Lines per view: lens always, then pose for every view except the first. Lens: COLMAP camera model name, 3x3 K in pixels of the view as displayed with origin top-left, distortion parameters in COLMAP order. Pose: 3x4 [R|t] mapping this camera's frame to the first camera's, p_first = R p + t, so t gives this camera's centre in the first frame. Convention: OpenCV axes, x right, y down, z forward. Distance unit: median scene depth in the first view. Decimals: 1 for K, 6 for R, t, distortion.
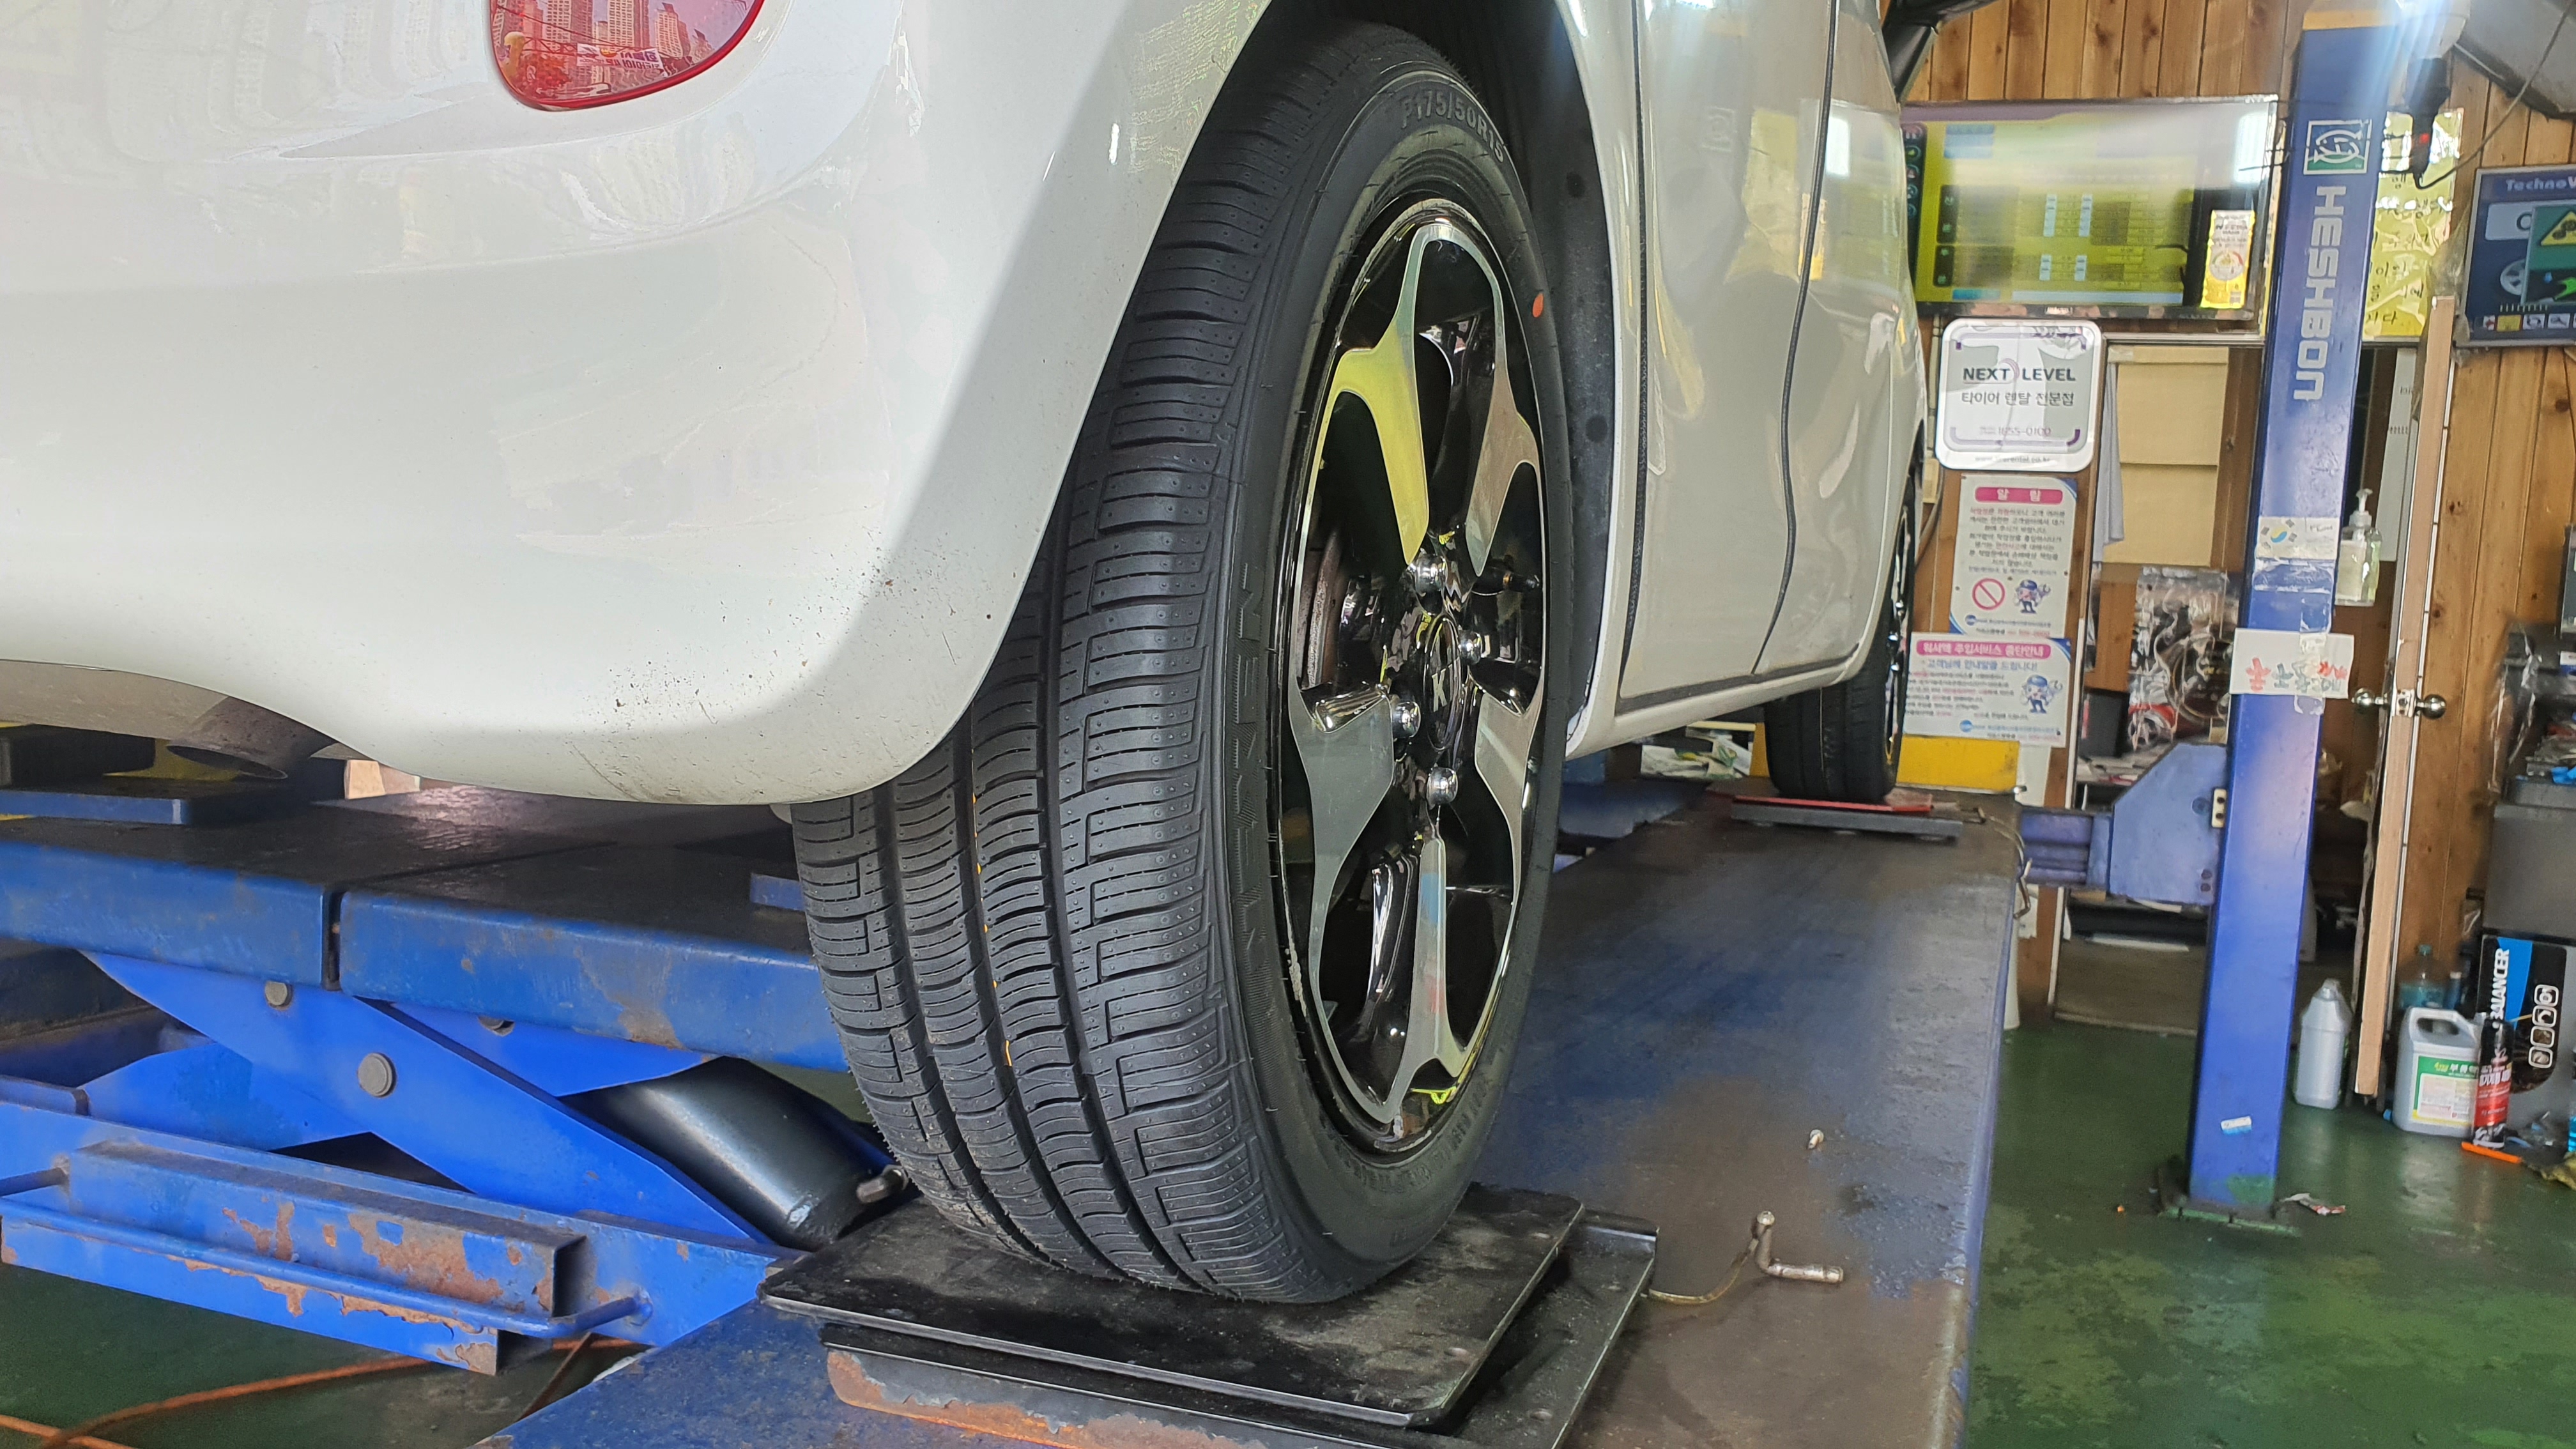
lens RADIAL K [[2015.3, 0, 1269.9], [0, 2015.3, 747.1], [0, 0, 1]] dist [0.000085, 0.021657]
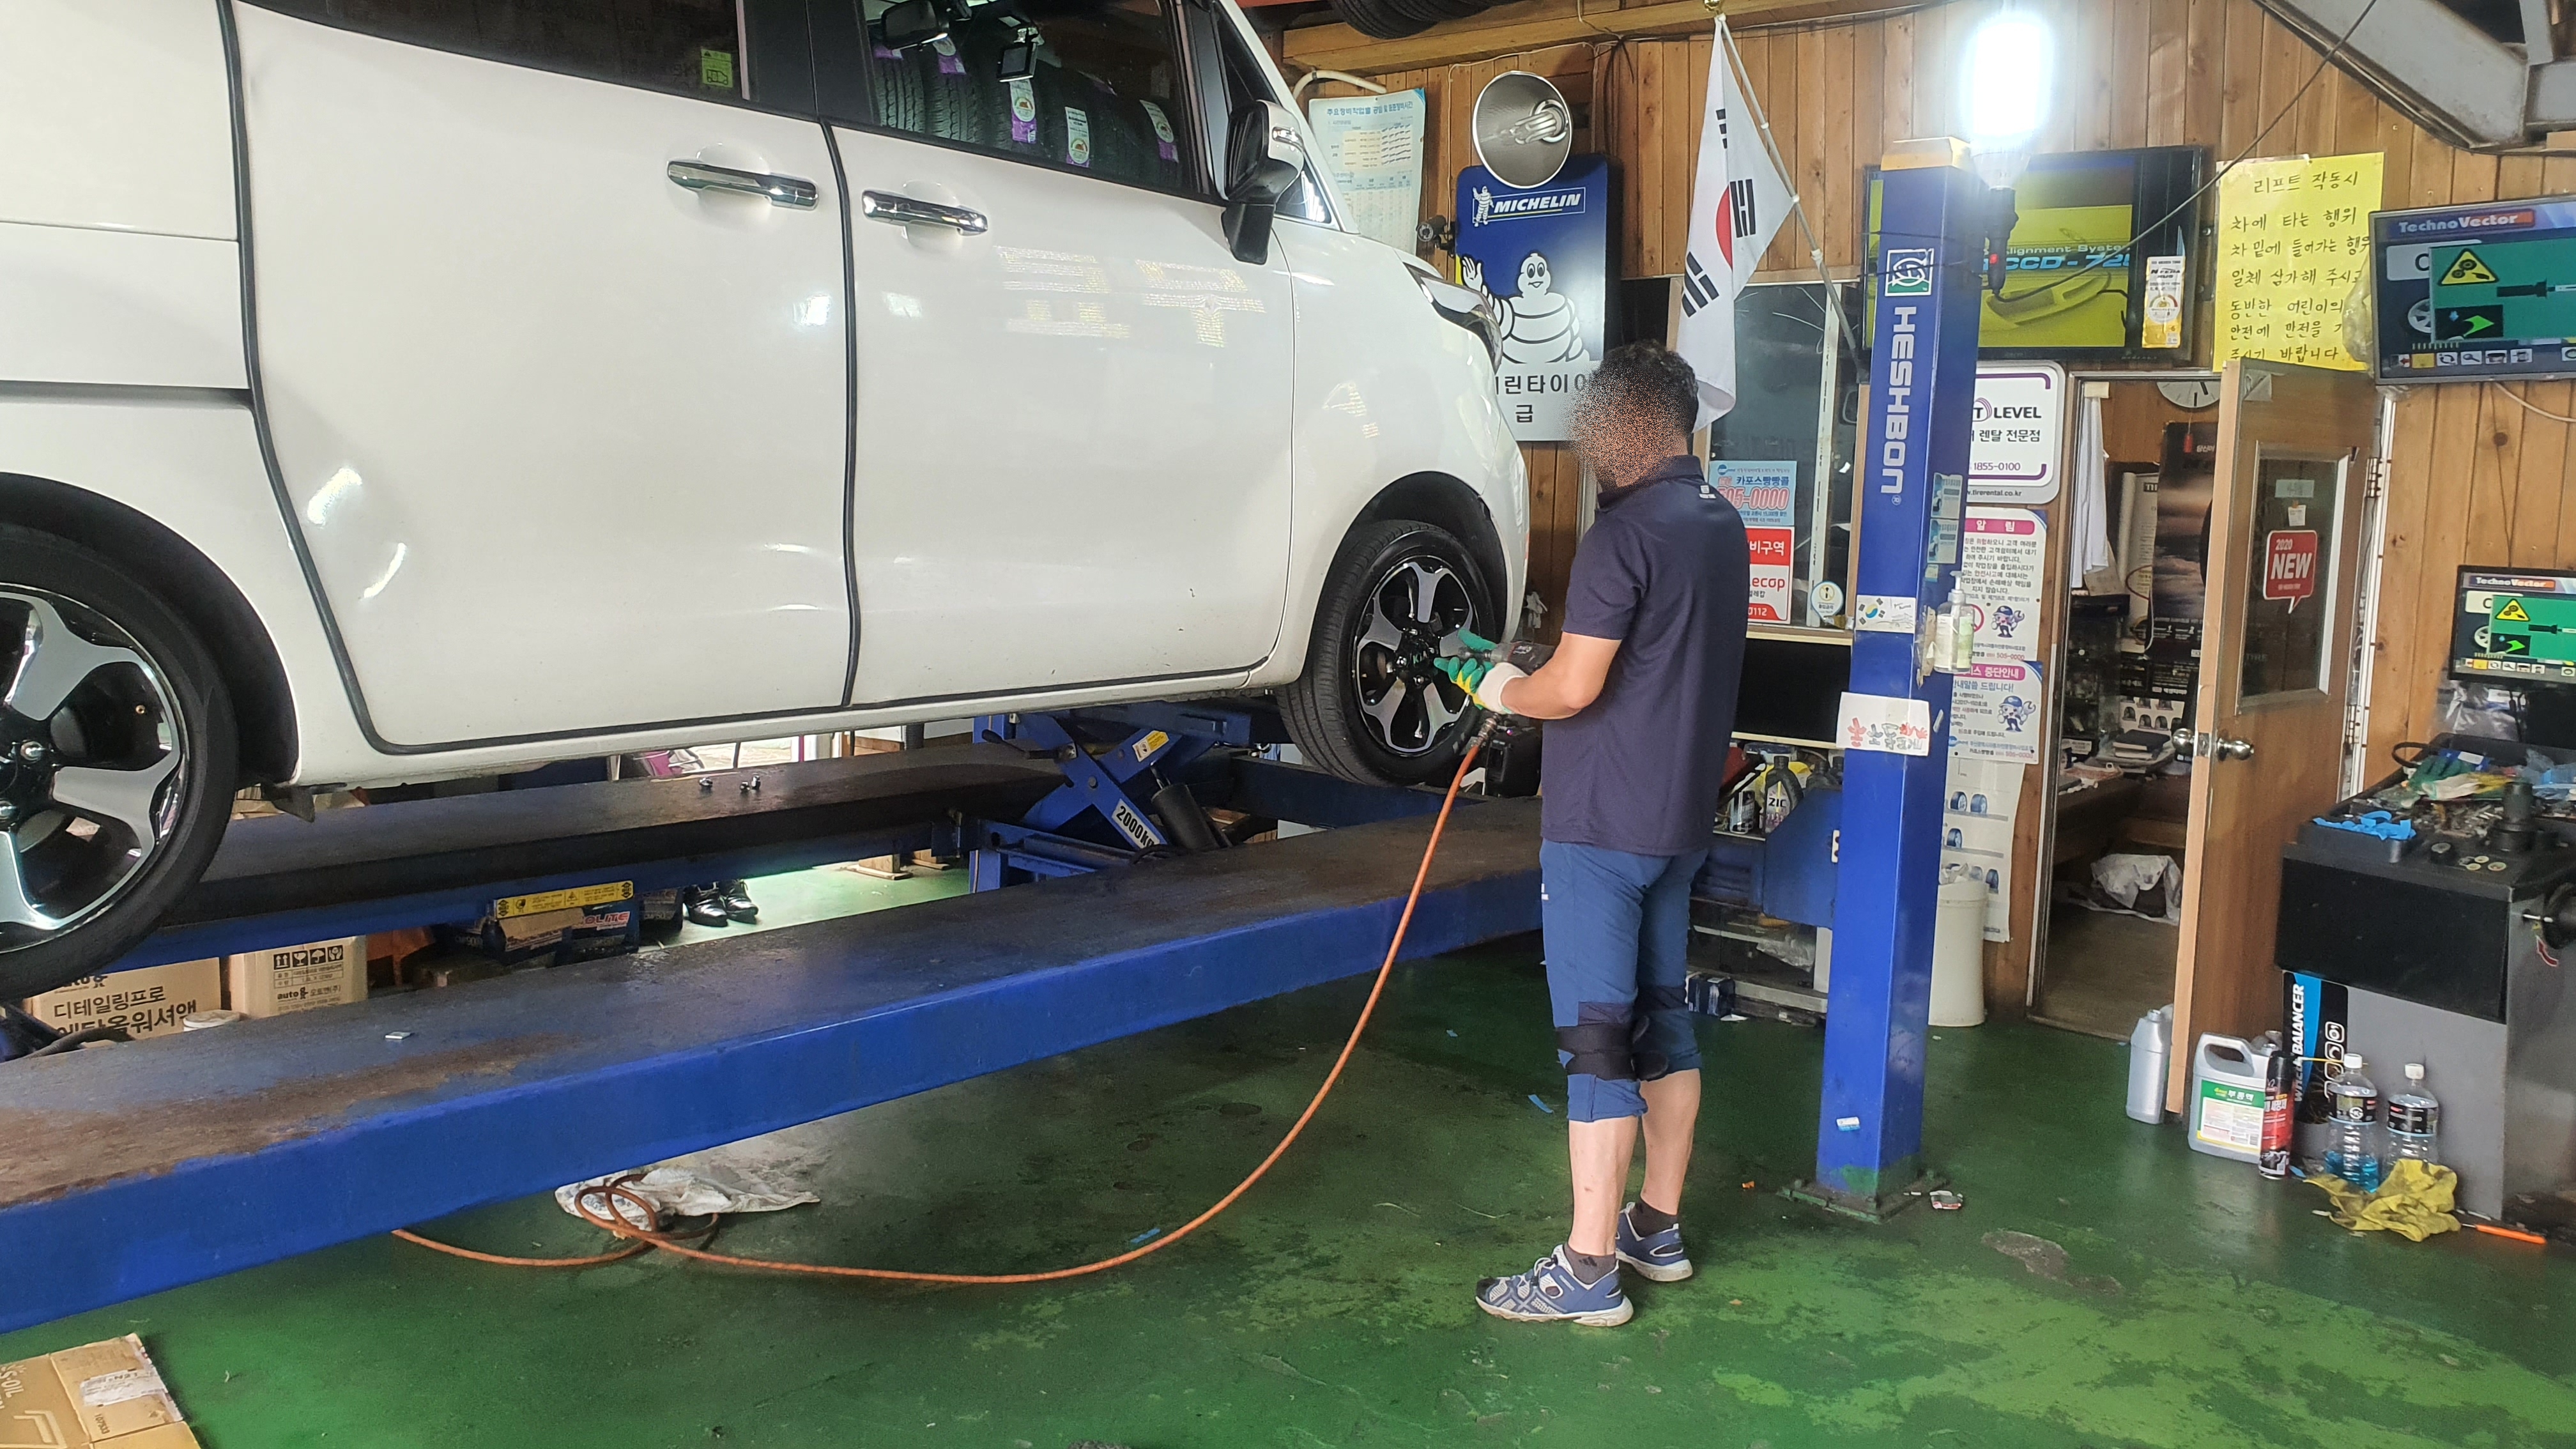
lens RADIAL K [[2015.3, 0, 1277.9], [0, 2015.3, 713.2], [0, 0, 1]] dist [0.000085, 0.021657]
pose [[0.932631, 0.019034, -0.360328, 0.454132], [-0.011090, 0.999648, 0.024101, -0.053946], [0.360660, -0.018481, 0.932514, -0.141031]]
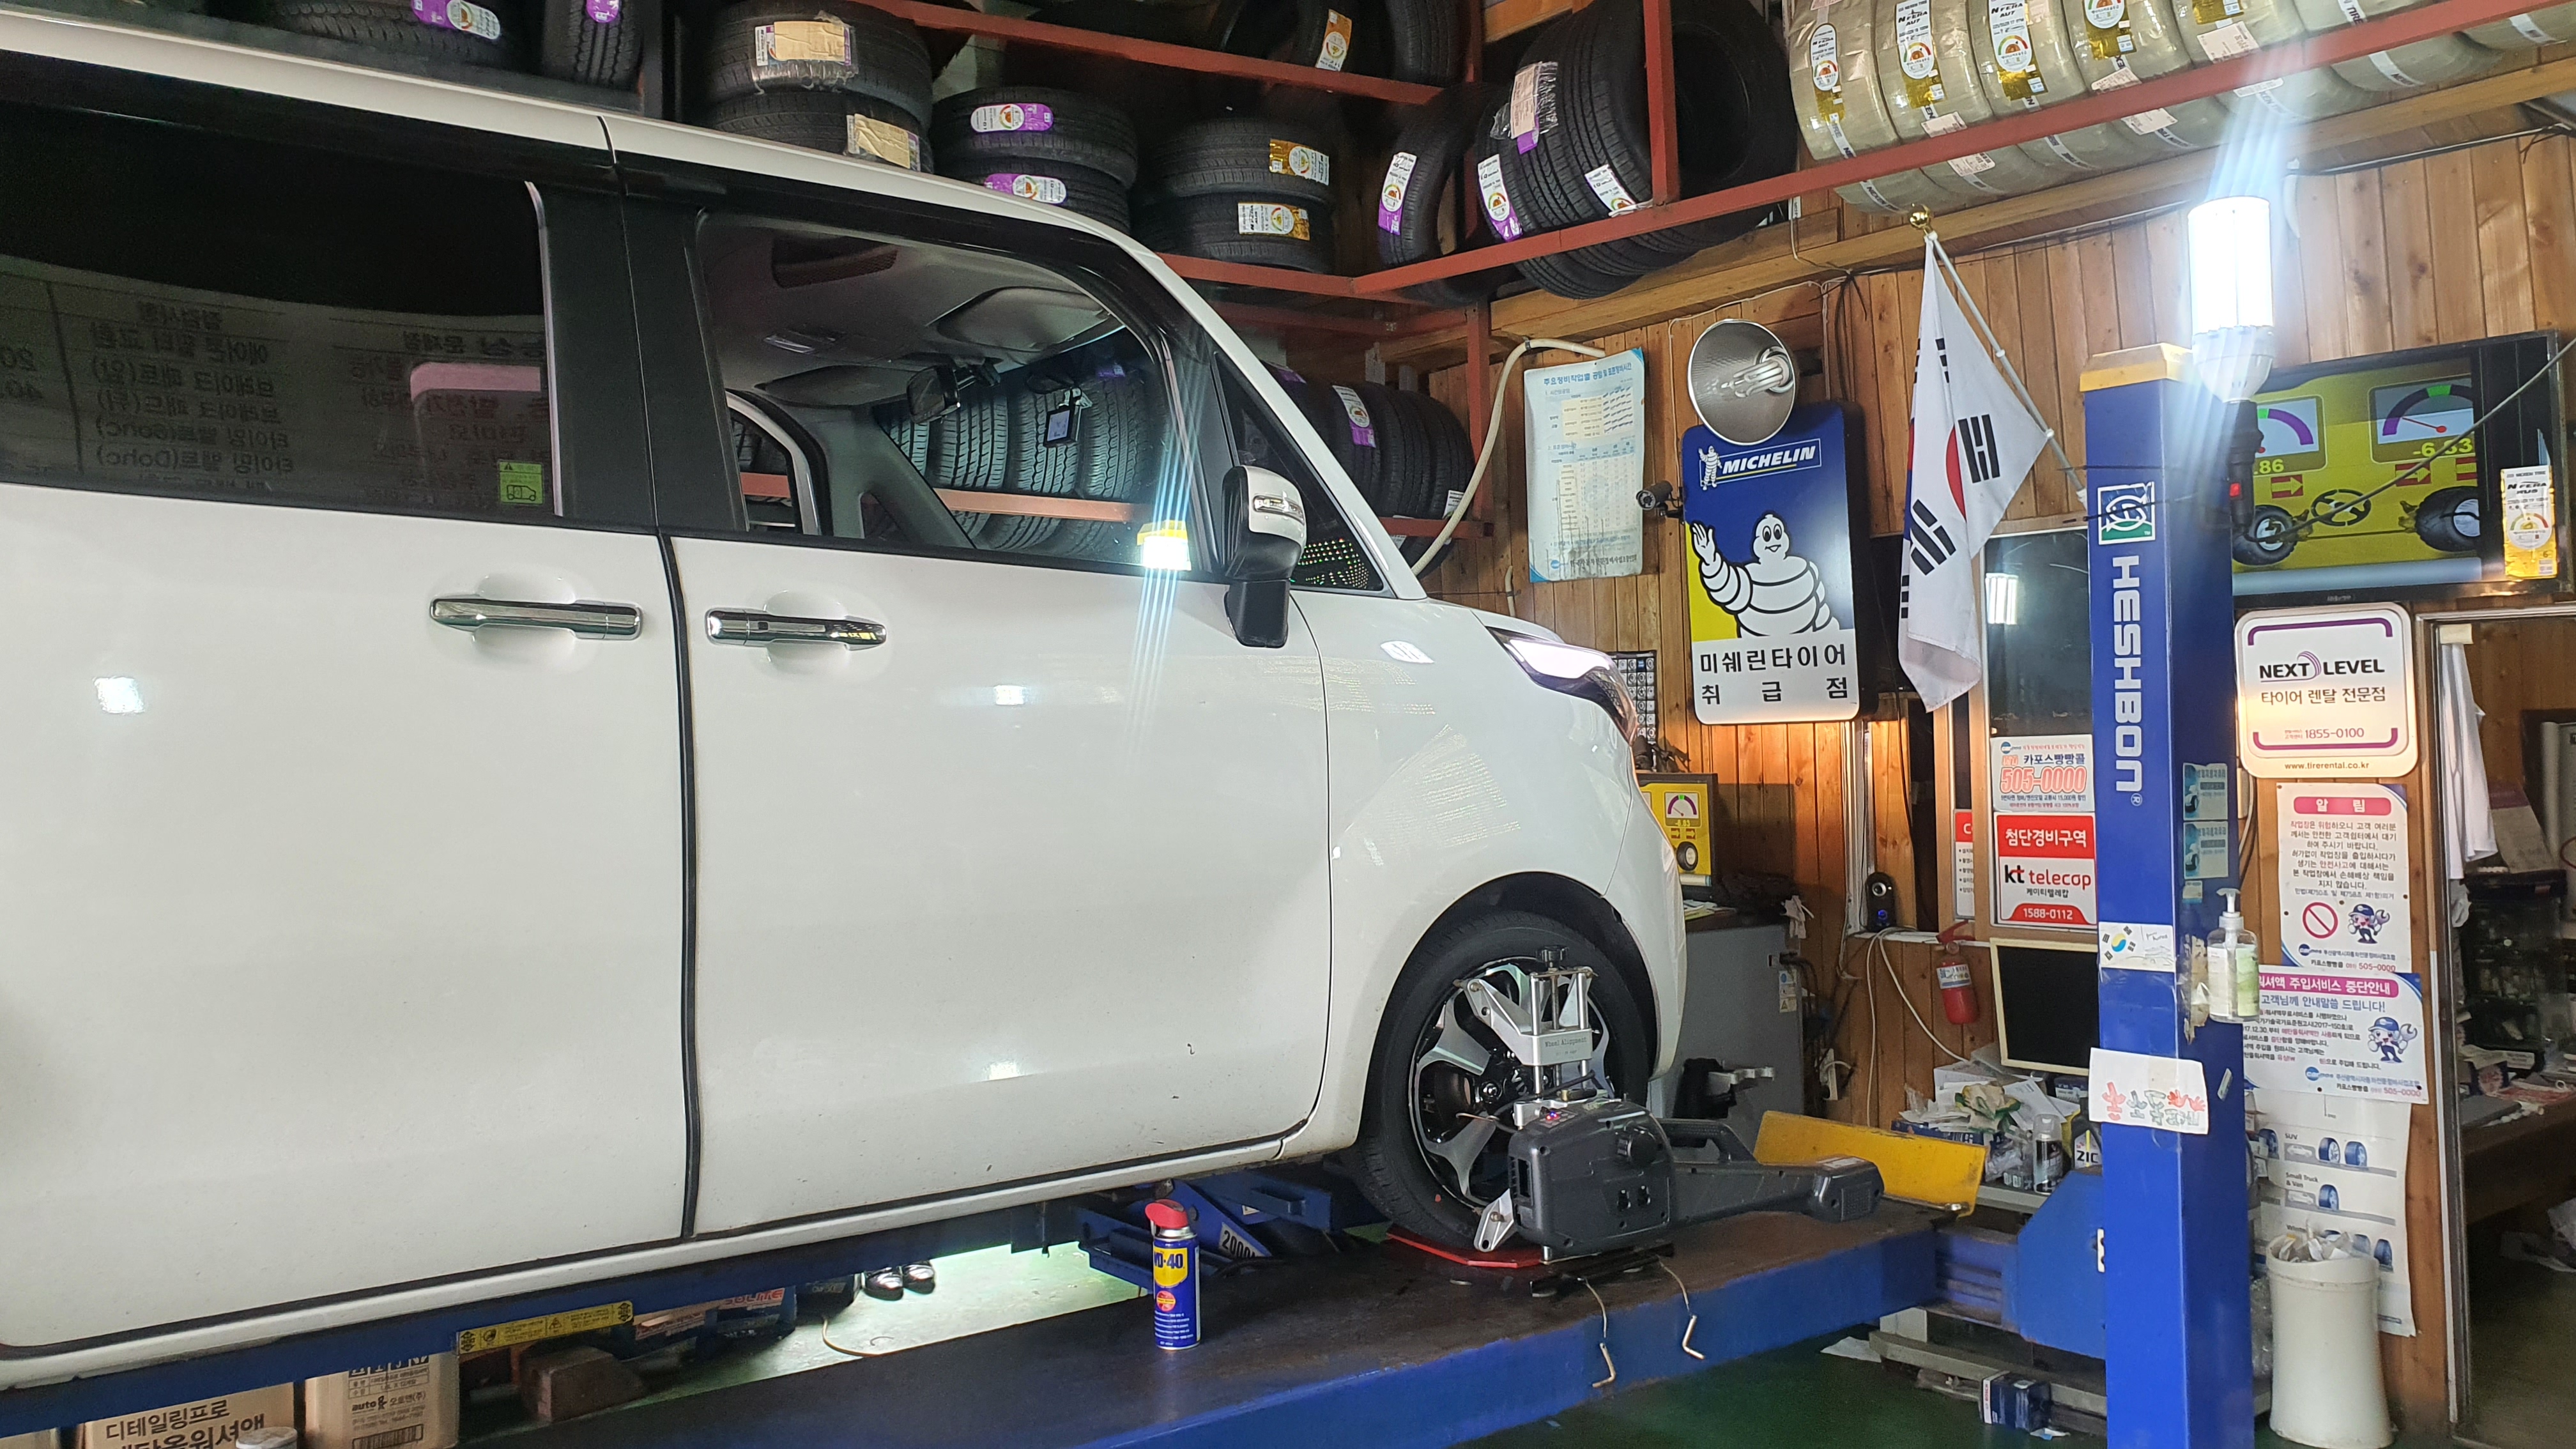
lens RADIAL K [[2015.3, 0, 1317.8], [0, 2015.3, 711.1], [0, 0, 1]] dist [0.000085, 0.021657]
pose [[0.850556, -0.076954, -0.520223, 0.507733], [0.020348, 0.993310, -0.113667, -0.085561], [0.525490, 0.086095, 0.846432, 0.044164]]
